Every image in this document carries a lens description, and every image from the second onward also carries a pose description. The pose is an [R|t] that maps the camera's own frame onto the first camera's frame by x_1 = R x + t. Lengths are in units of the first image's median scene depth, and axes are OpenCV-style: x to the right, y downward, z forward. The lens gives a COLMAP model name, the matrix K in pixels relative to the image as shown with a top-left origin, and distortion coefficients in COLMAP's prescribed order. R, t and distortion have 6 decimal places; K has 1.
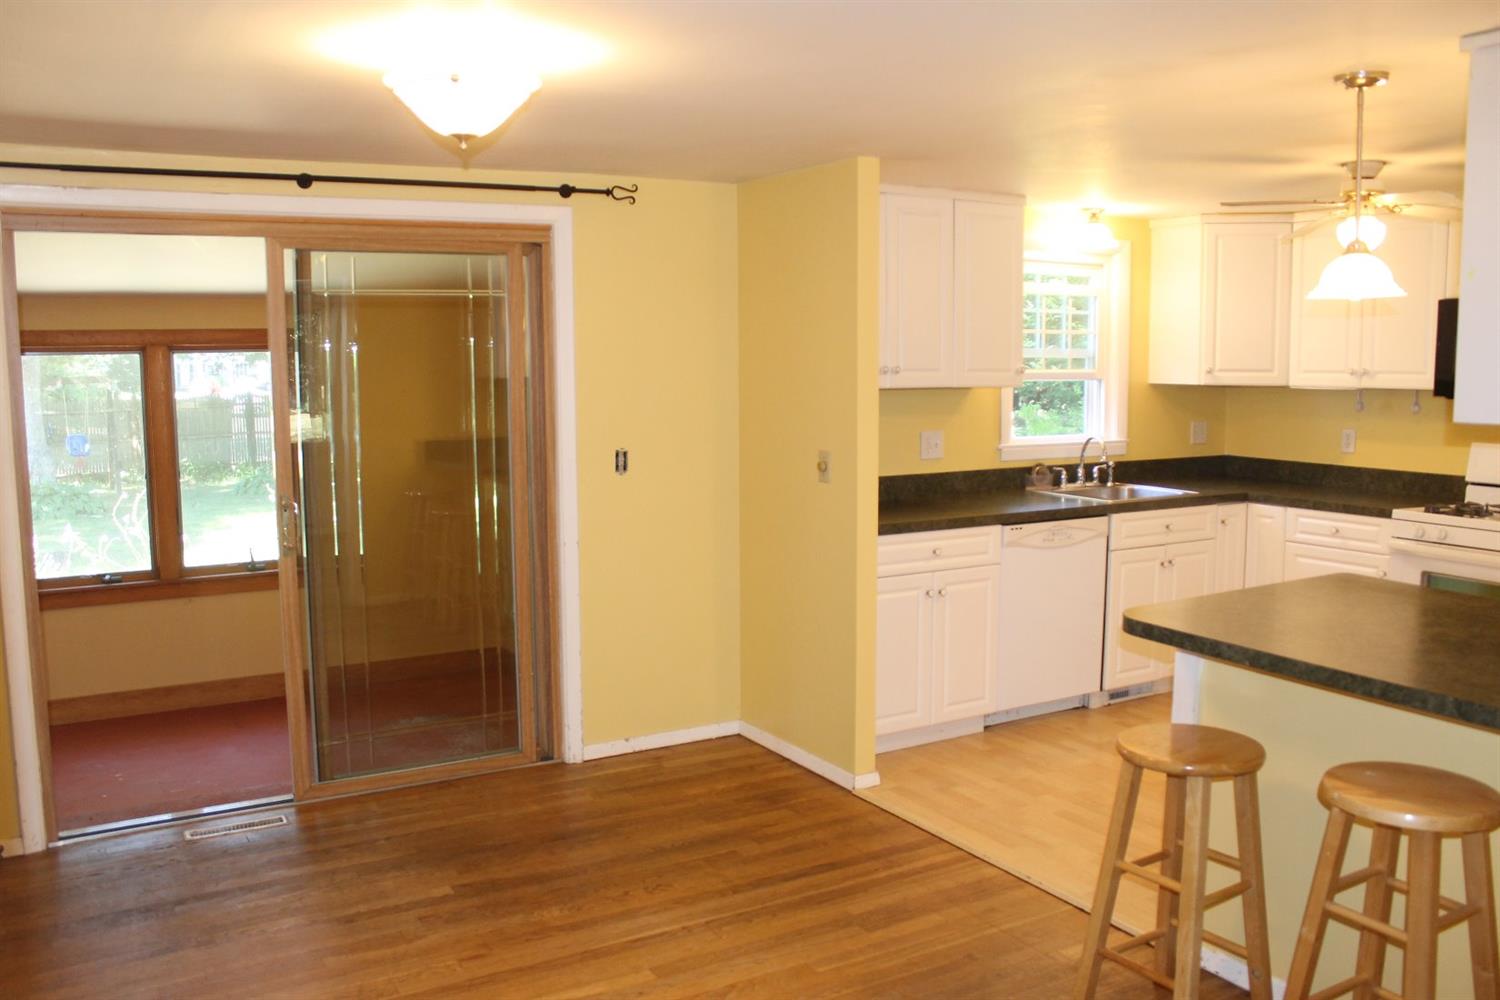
lens RADIAL K [[1284.0, 0, 749.1], [0, 1284.0, 506.2], [0, 0, 1]] dist [-0.140837, 0.106961]
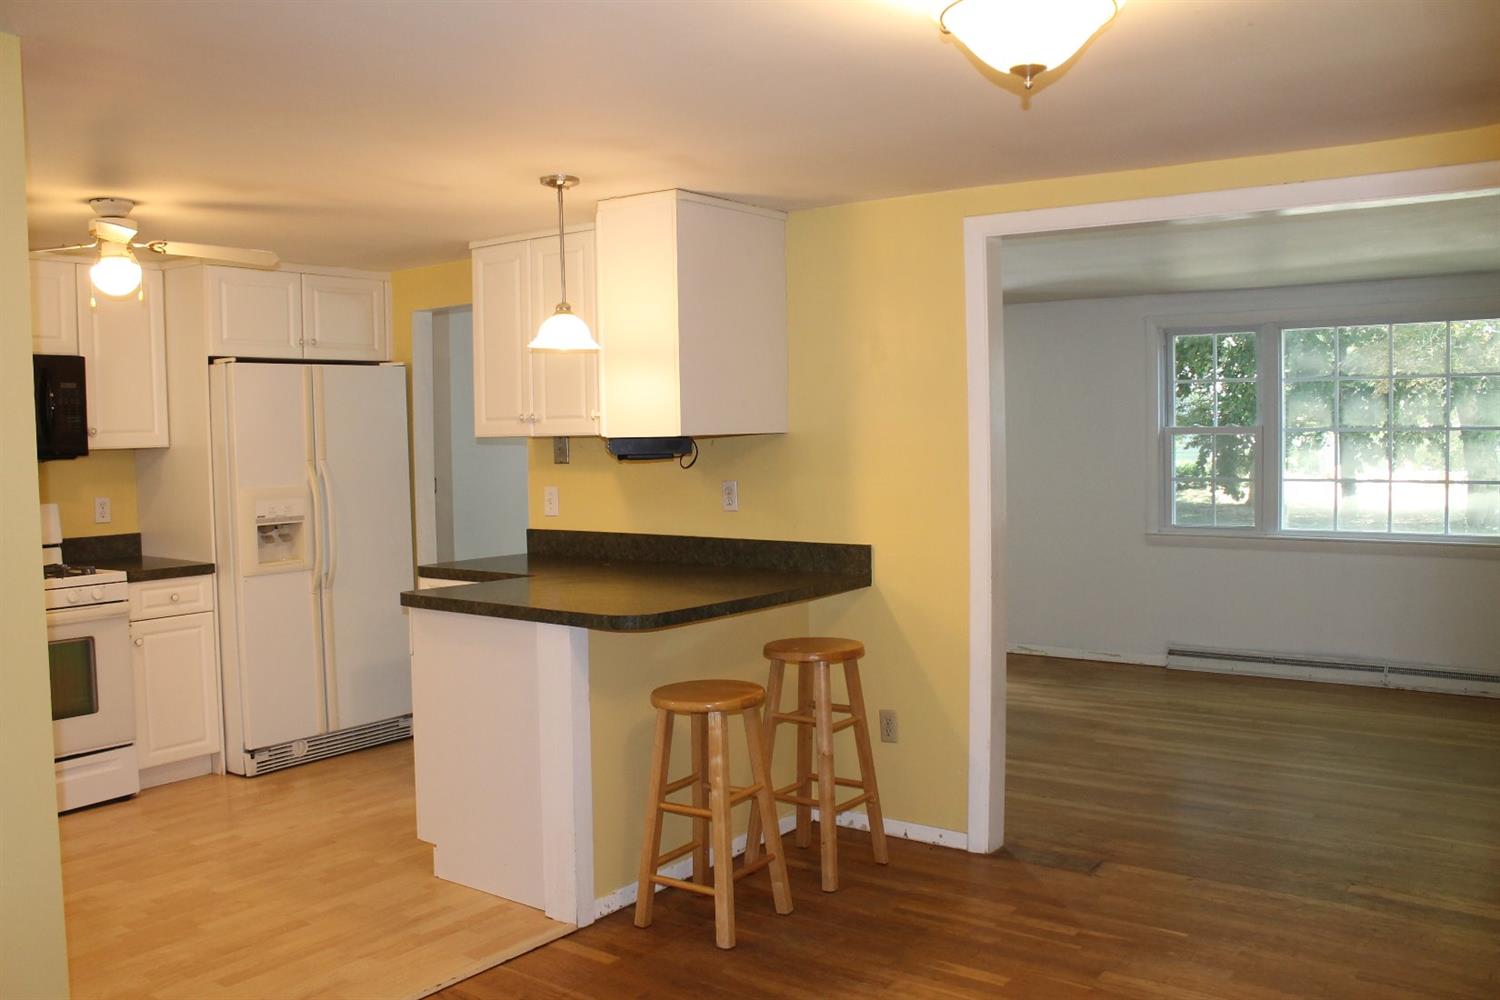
lens RADIAL K [[1284.0, 0, 735.2], [0, 1284.0, 503.3], [0, 0, 1]] dist [-0.140837, 0.106961]
pose [[-0.382760, -0.047069, 0.922648, -0.453045], [0.130897, 0.985863, 0.104597, -0.070025], [-0.914528, 0.160808, -0.371187, 0.760443]]
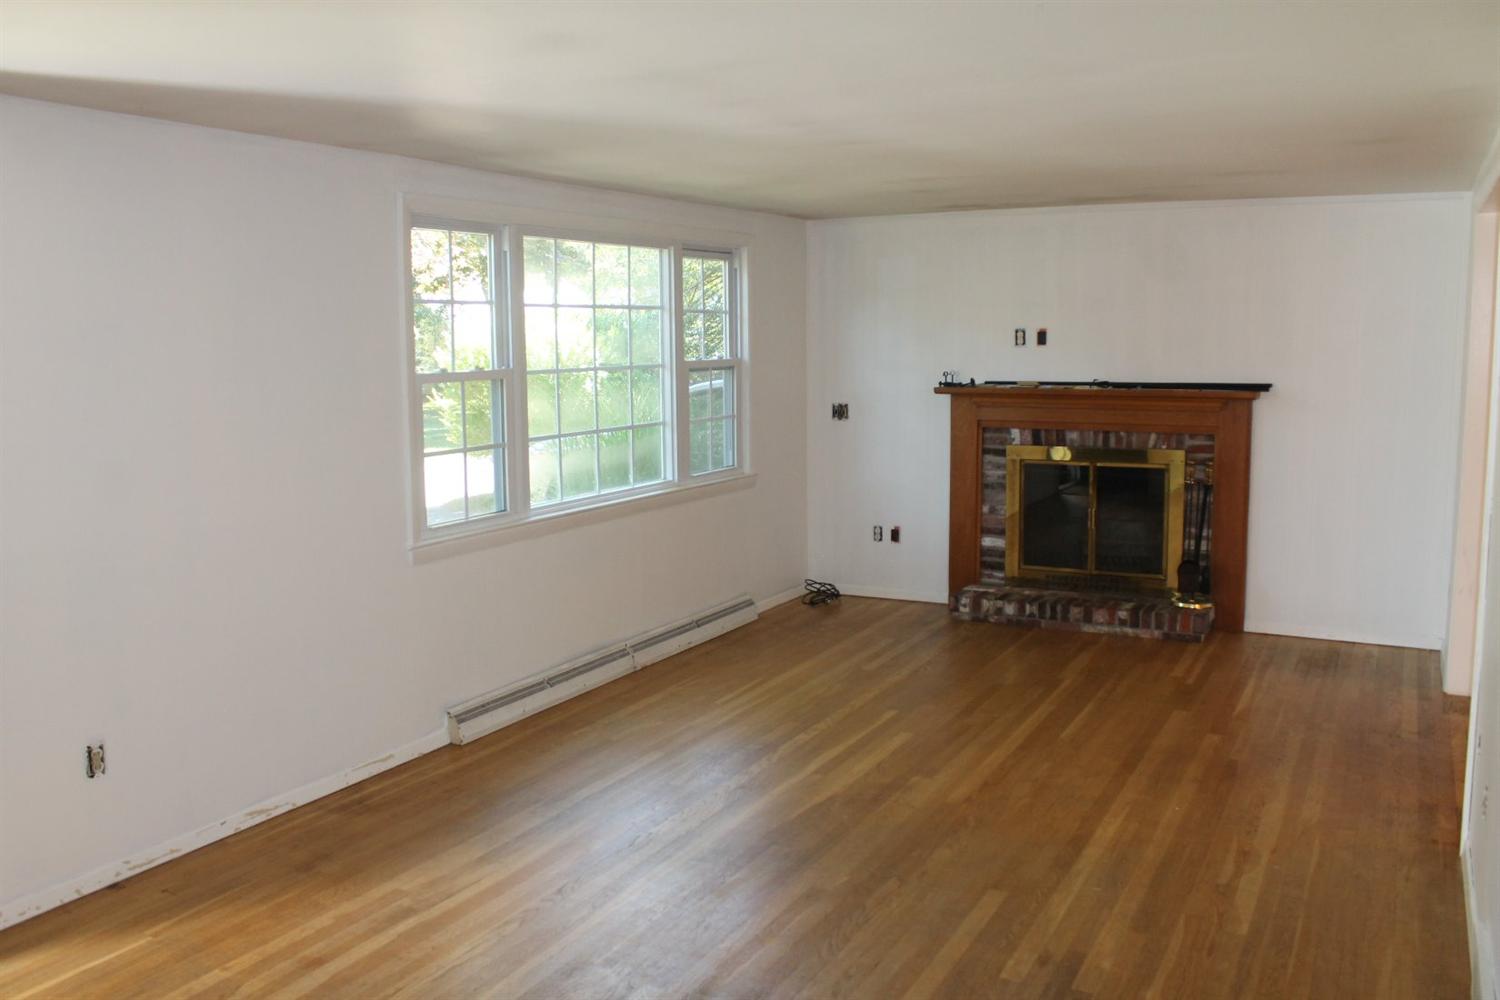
lens RADIAL K [[1284.0, 0, 749.1], [0, 1284.0, 504.7], [0, 0, 1]] dist [-0.140837, 0.106961]
pose [[-0.852494, 0.077518, -0.516957, 0.916934], [-0.056922, 0.969297, 0.239214, -0.079530], [0.519629, 0.233354, -0.821908, 0.654046]]
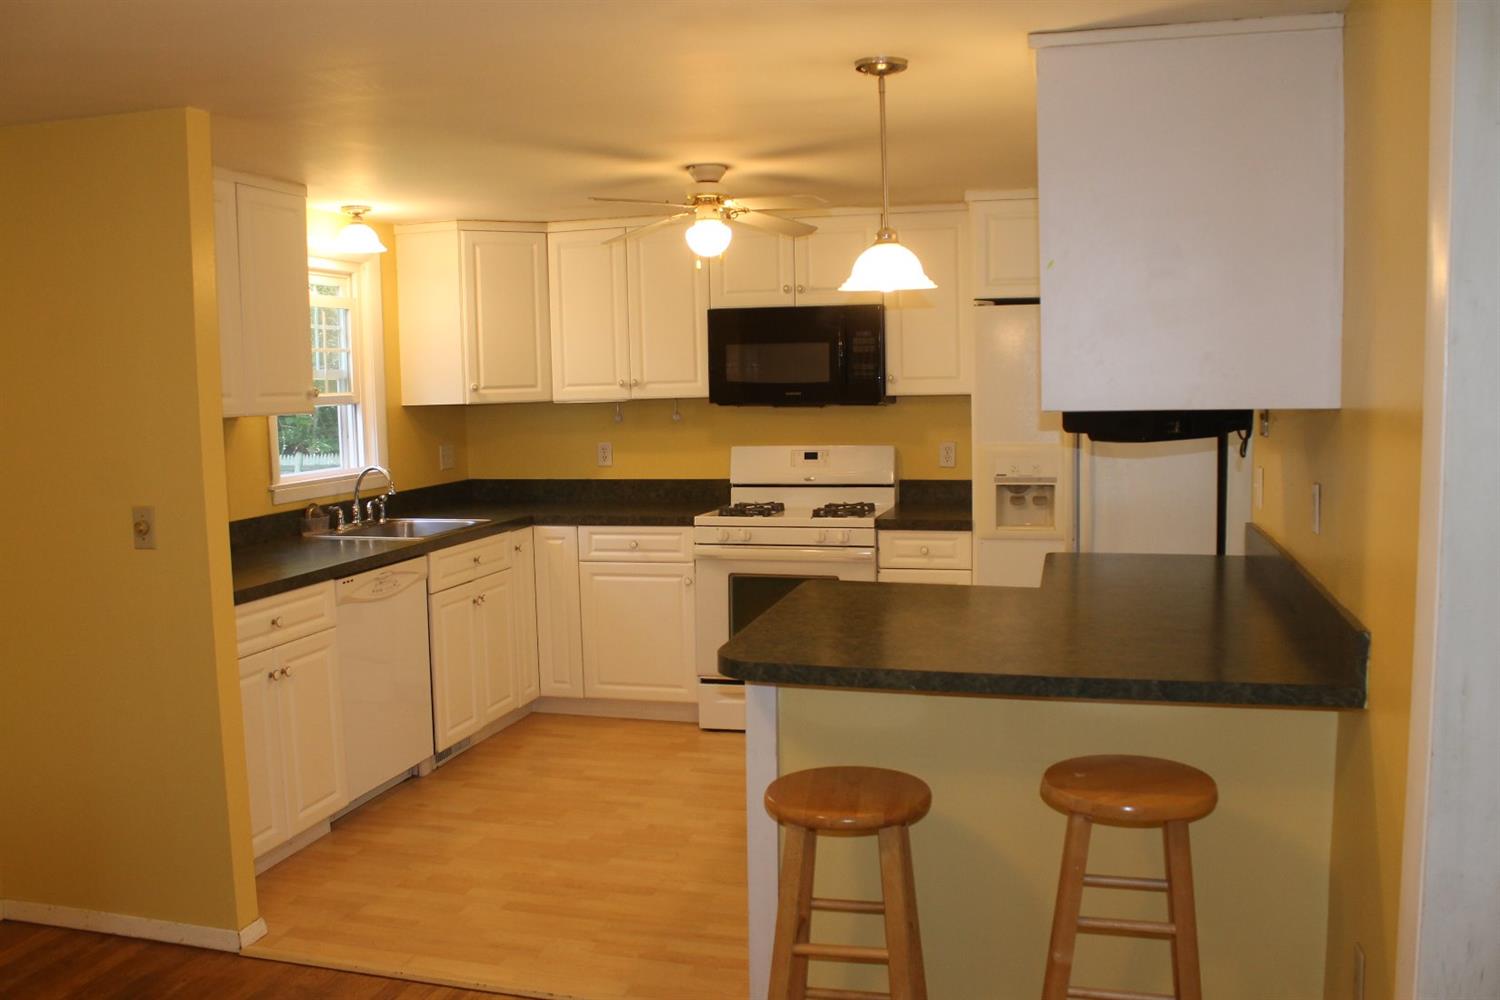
lens RADIAL K [[1284.0, 0, 766.8], [0, 1284.0, 497.1], [0, 0, 1]] dist [-0.140837, 0.106961]
pose [[0.717415, -0.079815, 0.692058, -0.153893], [0.103324, 0.994619, 0.007600, -0.014489], [-0.688941, 0.066054, 0.721802, 0.204319]]
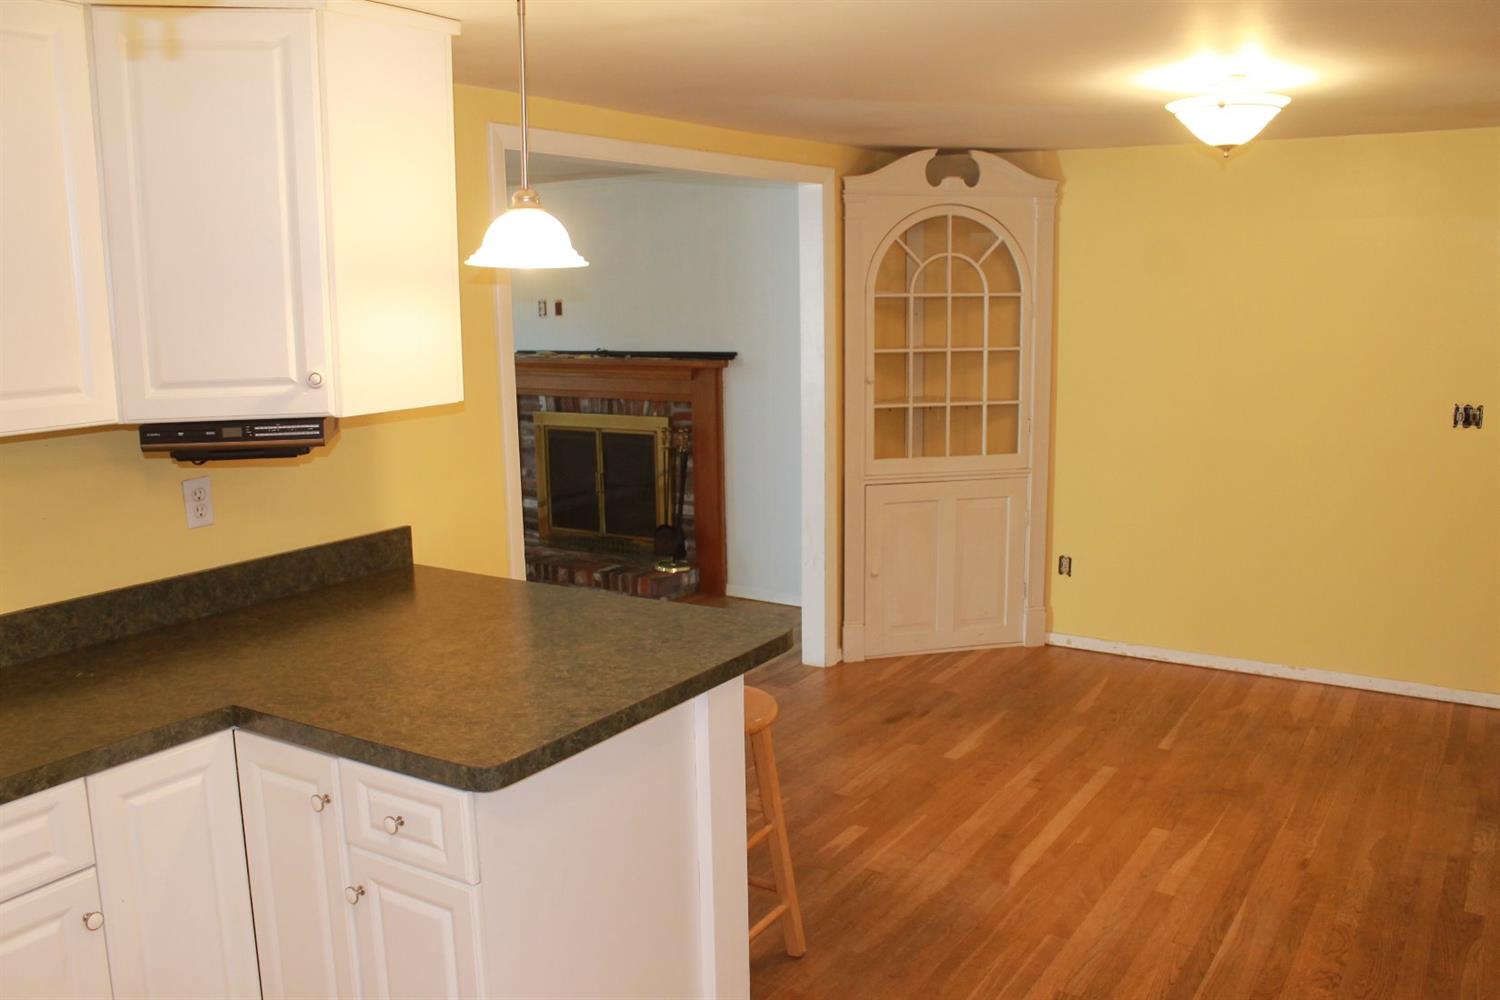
lens RADIAL K [[1284.0, 0, 746.5], [0, 1284.0, 485.8], [0, 0, 1]] dist [-0.140837, 0.106961]
pose [[-0.896799, 0.086960, -0.433808, 0.407655], [-0.038442, 0.961471, 0.272205, -0.146317], [0.440764, 0.260790, -0.858903, 1.000638]]
